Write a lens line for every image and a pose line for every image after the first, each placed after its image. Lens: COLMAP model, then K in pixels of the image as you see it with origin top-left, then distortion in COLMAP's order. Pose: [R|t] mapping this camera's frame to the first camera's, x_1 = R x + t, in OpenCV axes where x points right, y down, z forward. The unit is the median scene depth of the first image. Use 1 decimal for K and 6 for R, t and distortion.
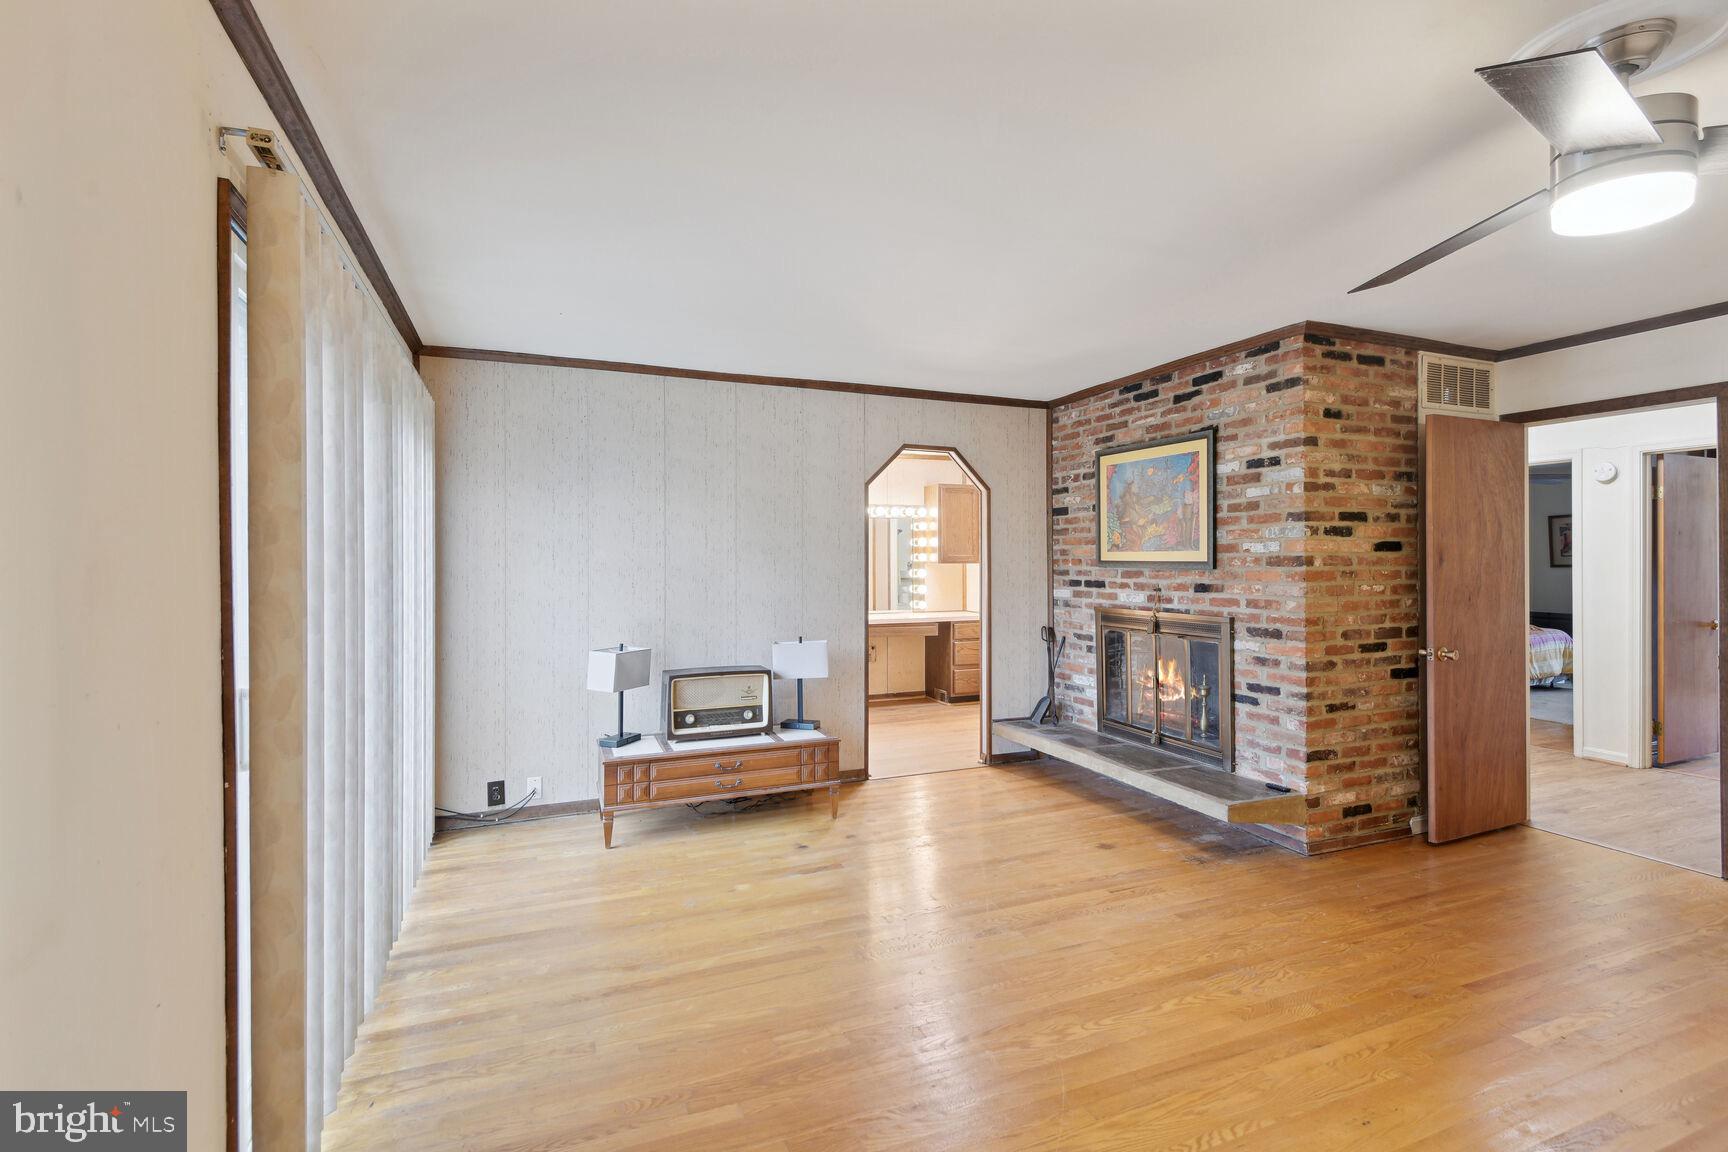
lens RADIAL K [[807.0, 0, 866.0], [0, 807.0, 568.8], [0, 0, 1]] dist [0.017689, -0.007601]
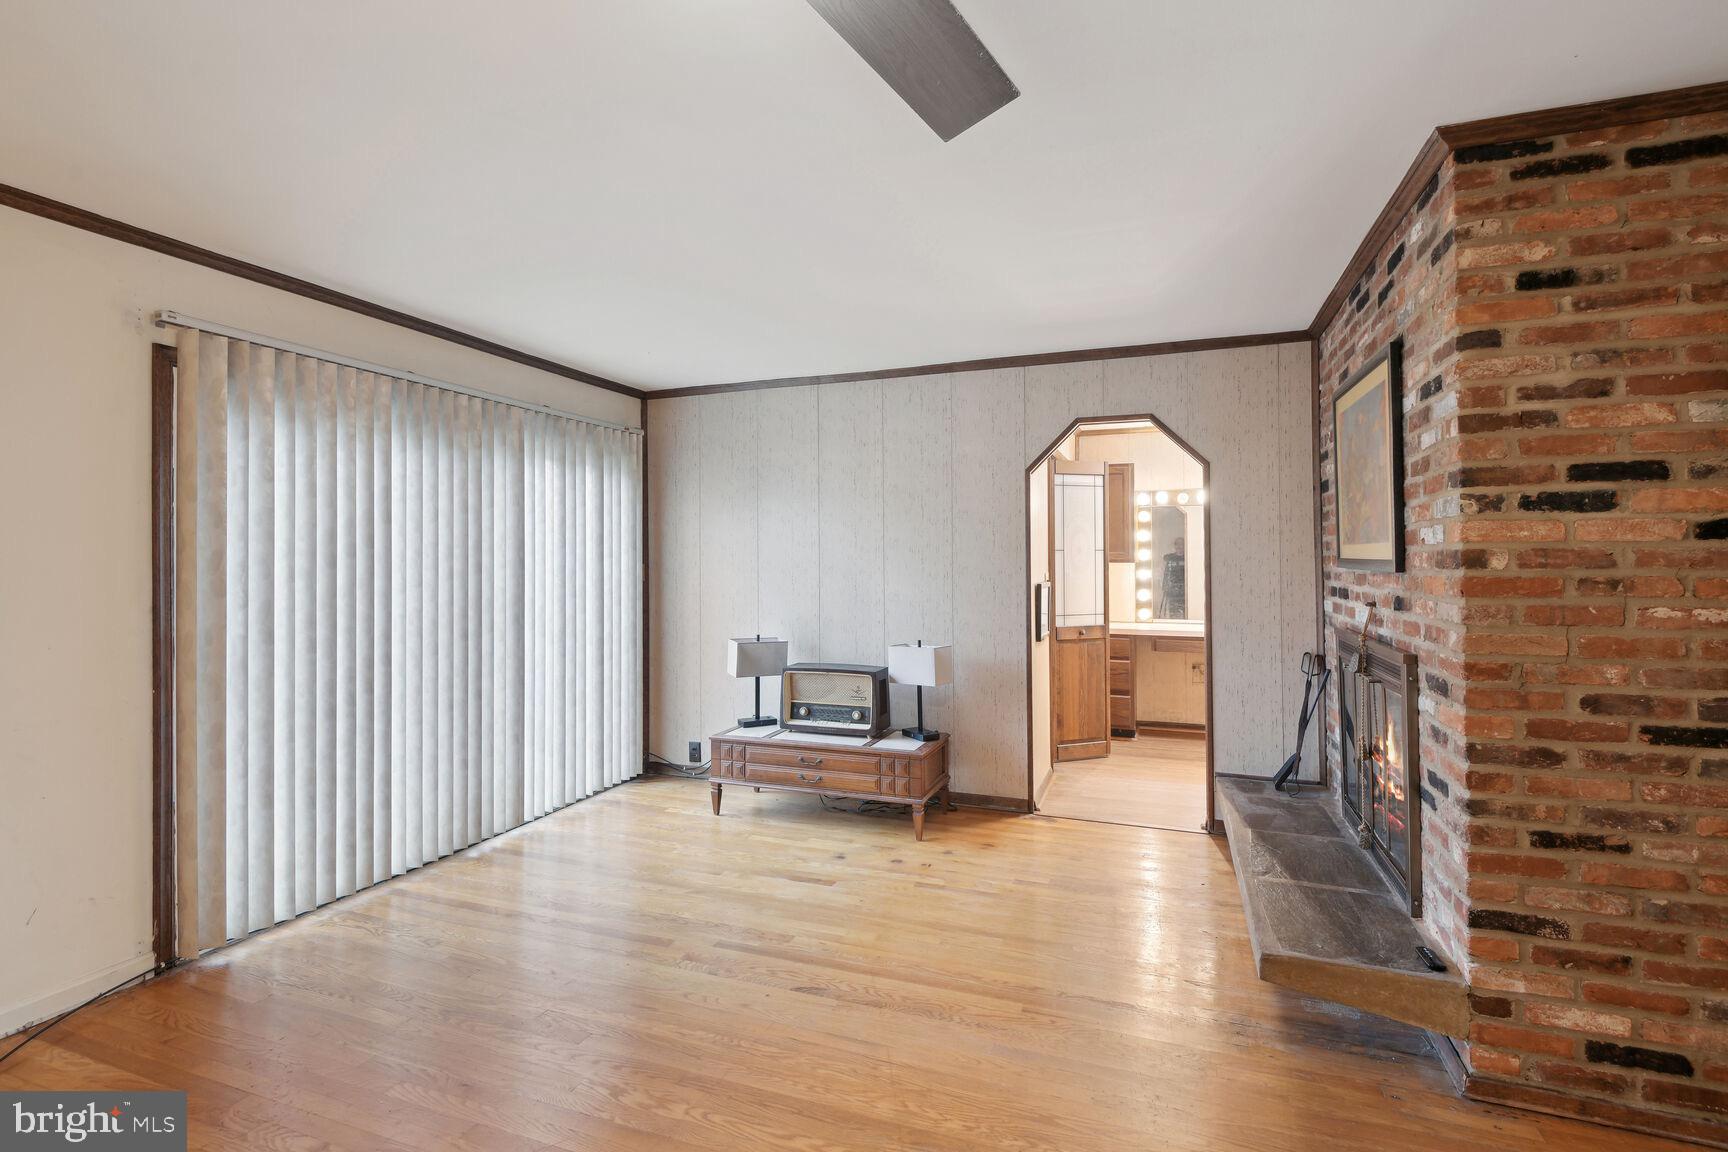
lens RADIAL K [[807.0, 0, 804.0], [0, 807.0, 557.0], [0, 0, 1]] dist [0.017689, -0.007601]
pose [[0.726082, -0.003677, -0.687598, 0.577889], [-0.002944, 0.999960, -0.008456, -0.004910], [0.687602, 0.008164, 0.726042, 0.280491]]
